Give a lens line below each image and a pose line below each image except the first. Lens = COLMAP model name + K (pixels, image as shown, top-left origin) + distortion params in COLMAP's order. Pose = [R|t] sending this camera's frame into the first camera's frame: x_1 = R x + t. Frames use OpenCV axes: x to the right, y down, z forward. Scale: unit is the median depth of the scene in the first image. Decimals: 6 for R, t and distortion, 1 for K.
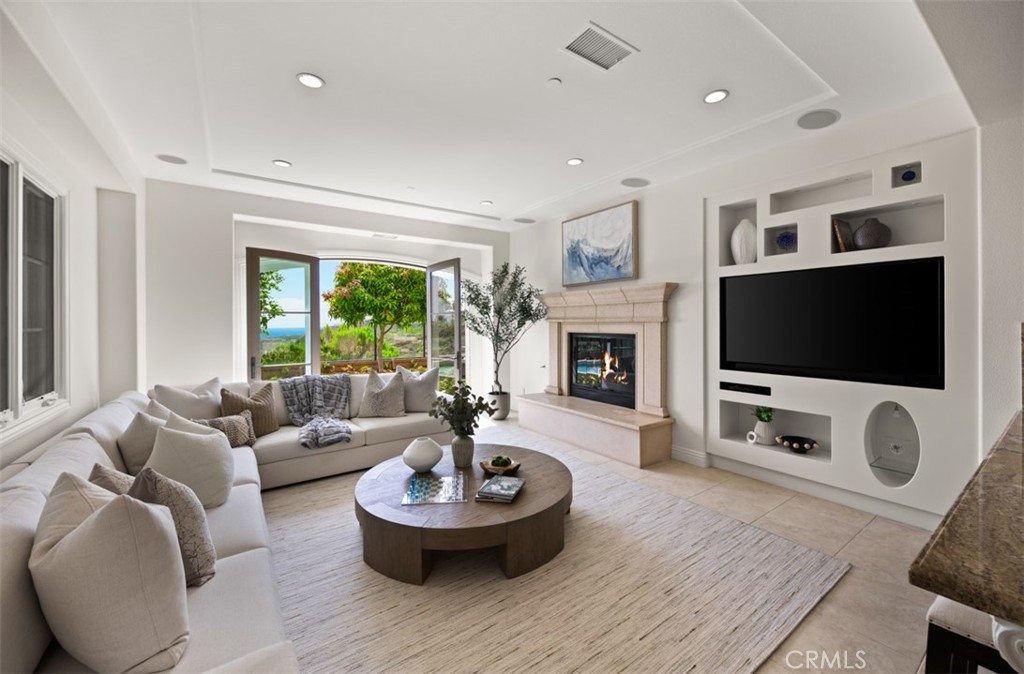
lens RADIAL K [[400.9, 0, 516.9], [0, 400.9, 327.9], [0, 0, 1]] dist [-0.002724, 0.000161]
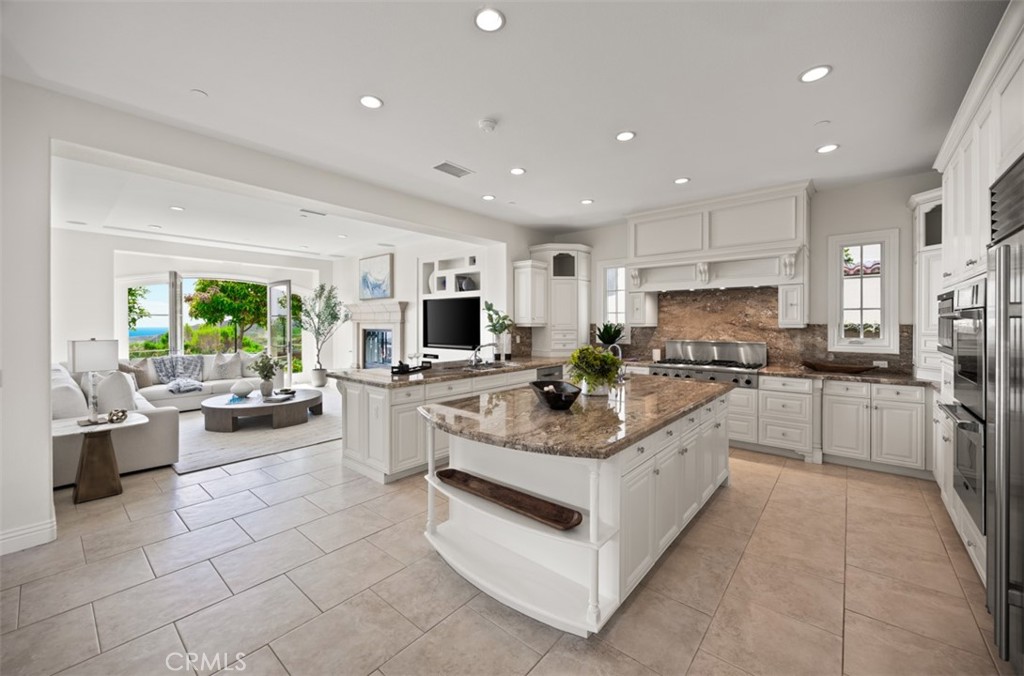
lens RADIAL K [[400.9, 0, 510.0], [0, 400.9, 330.3], [0, 0, 1]] dist [-0.002724, 0.000161]
pose [[0.972667, 0.008162, 0.232061, 0.379532], [-0.007723, 0.999966, -0.002803, 0.018322], [-0.232076, 0.000934, 0.972697, -0.789293]]
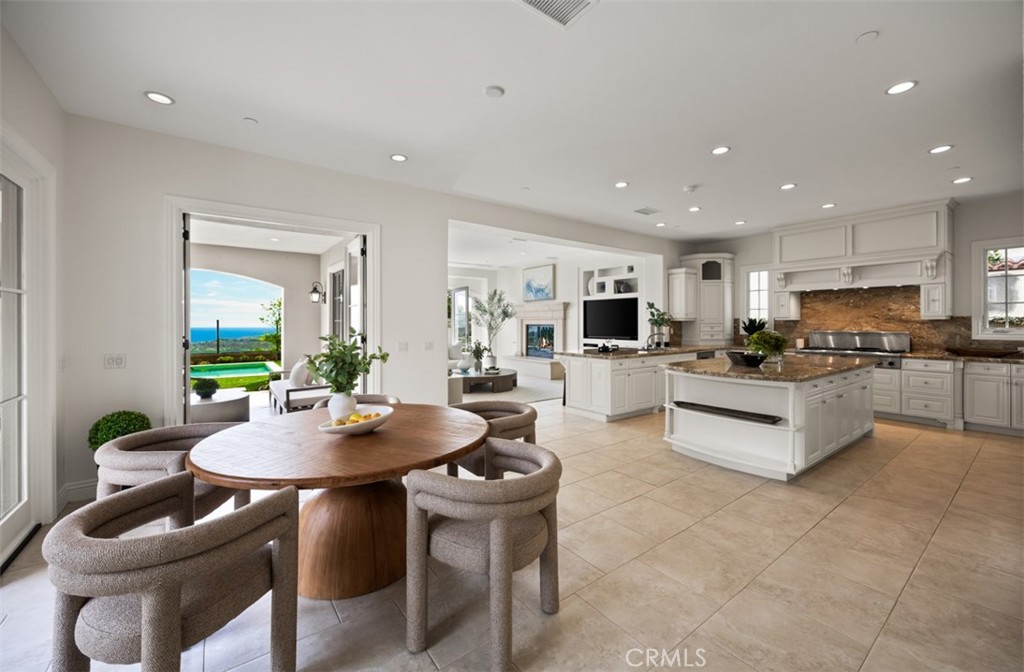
lens RADIAL K [[400.9, 0, 505.0], [0, 400.9, 326.3], [0, 0, 1]] dist [-0.002724, 0.000161]
pose [[0.999954, 0.009379, -0.001984, 0.031766], [-0.009396, 0.999916, -0.008888, 0.045419], [0.001900, 0.008907, 0.999959, -1.159455]]
